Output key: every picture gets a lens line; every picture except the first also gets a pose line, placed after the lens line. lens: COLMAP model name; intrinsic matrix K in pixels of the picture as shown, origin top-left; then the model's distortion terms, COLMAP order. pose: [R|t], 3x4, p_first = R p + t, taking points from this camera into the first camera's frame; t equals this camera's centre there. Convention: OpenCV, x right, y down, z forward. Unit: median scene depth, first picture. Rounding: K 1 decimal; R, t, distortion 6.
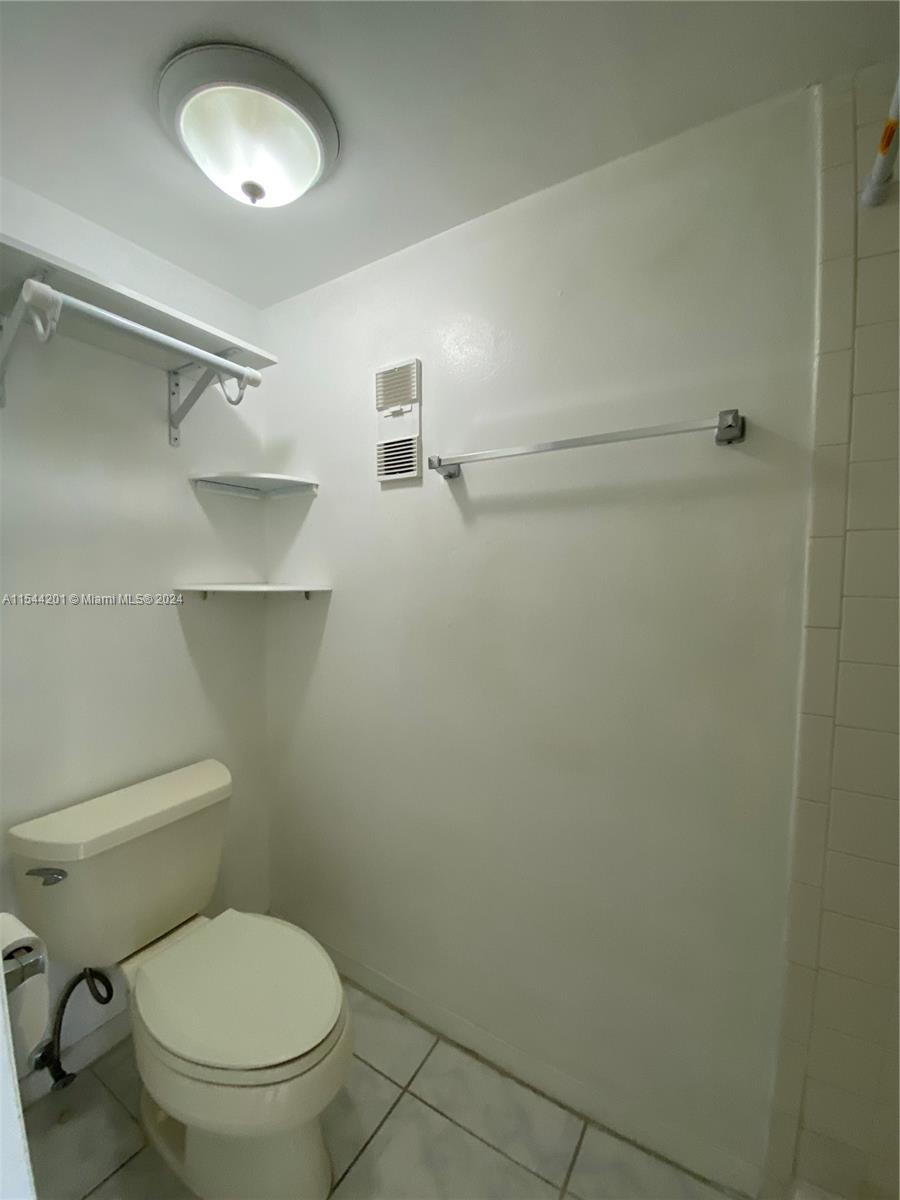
lens RADIAL K [[490.7, 0, 450.0], [0, 490.7, 600.0], [0, 0, 1]] dist [0.000538, -0.014364]
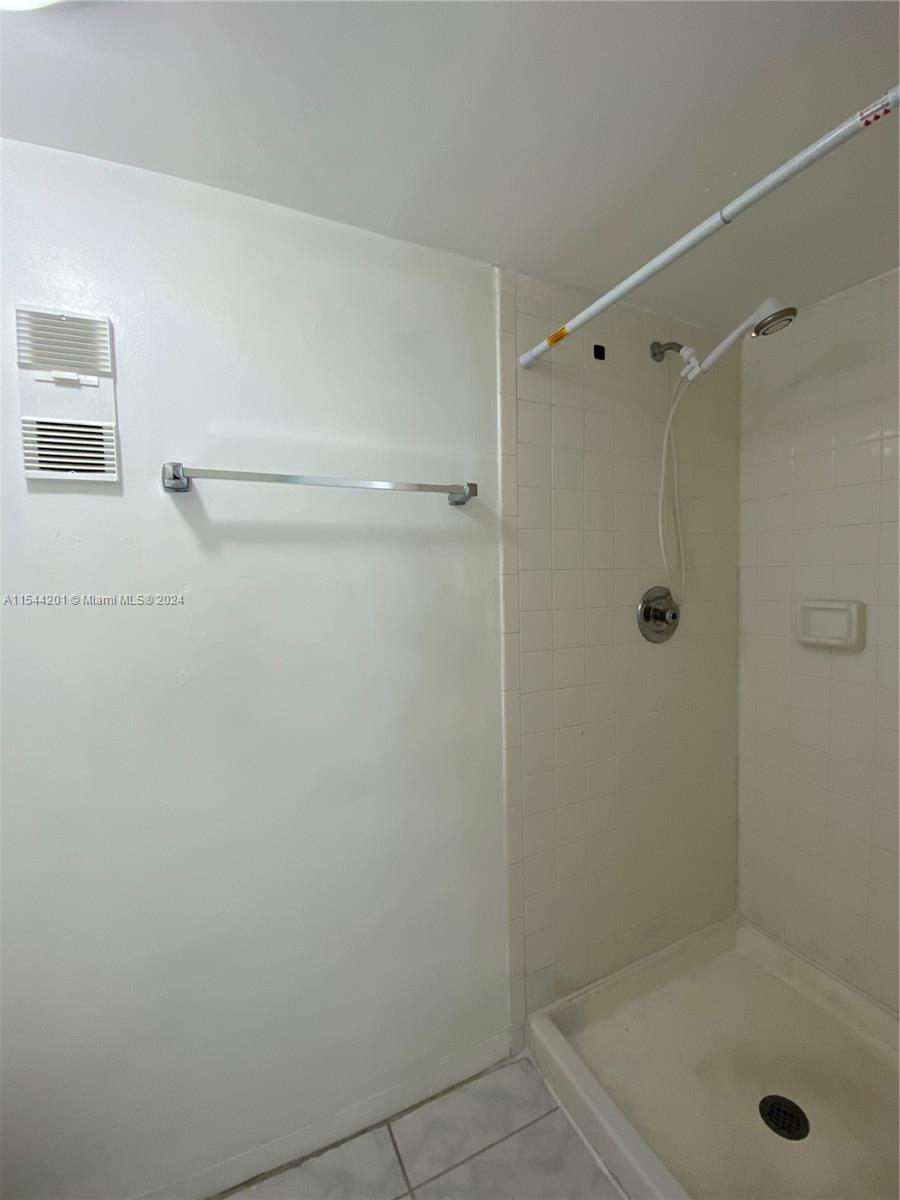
lens RADIAL K [[467.5, 0, 449.1], [0, 467.5, 622.6], [0, 0, 1]] dist [0.024242, -0.023286]
pose [[0.544345, -0.072789, 0.835697, -0.416866], [0.092637, 0.995351, 0.026354, -0.023855], [-0.833731, 0.063071, 0.548558, 0.253707]]
